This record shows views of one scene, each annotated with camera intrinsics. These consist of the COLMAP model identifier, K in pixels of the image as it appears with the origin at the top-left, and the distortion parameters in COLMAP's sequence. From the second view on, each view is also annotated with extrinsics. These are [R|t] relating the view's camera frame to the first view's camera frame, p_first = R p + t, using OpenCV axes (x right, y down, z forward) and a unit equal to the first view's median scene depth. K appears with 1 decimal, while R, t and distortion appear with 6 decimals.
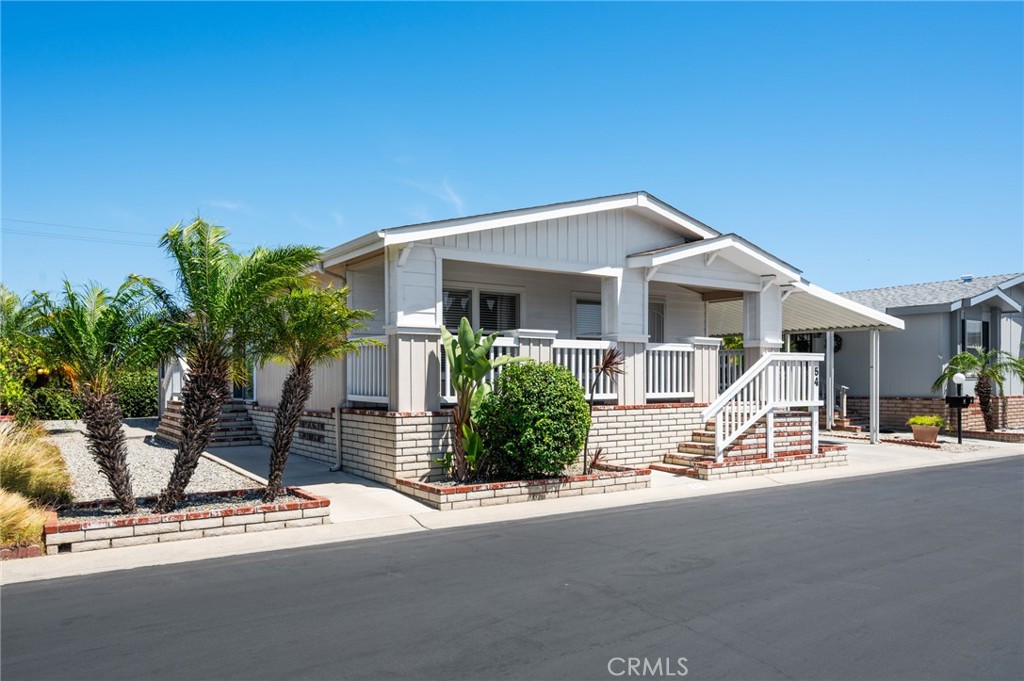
lens RADIAL K [[738.9, 0, 518.5], [0, 738.9, 384.9], [0, 0, 1]] dist [0.001493, 0.001140]
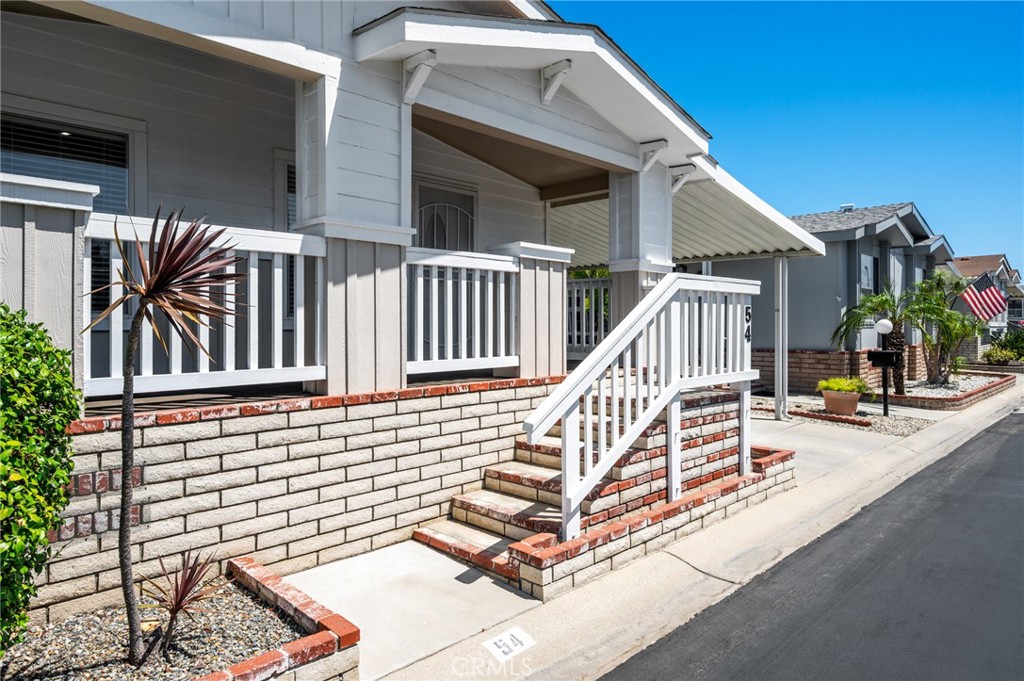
lens RADIAL K [[628.2, 0, 510.3], [0, 628.2, 323.9], [0, 0, 1]] dist [-0.000429, -0.000056]
pose [[0.983617, 0.000789, 0.180269, 0.163413], [0.000974, 0.999953, -0.009692, -0.007692], [-0.180268, 0.009709, 0.983570, 0.616731]]
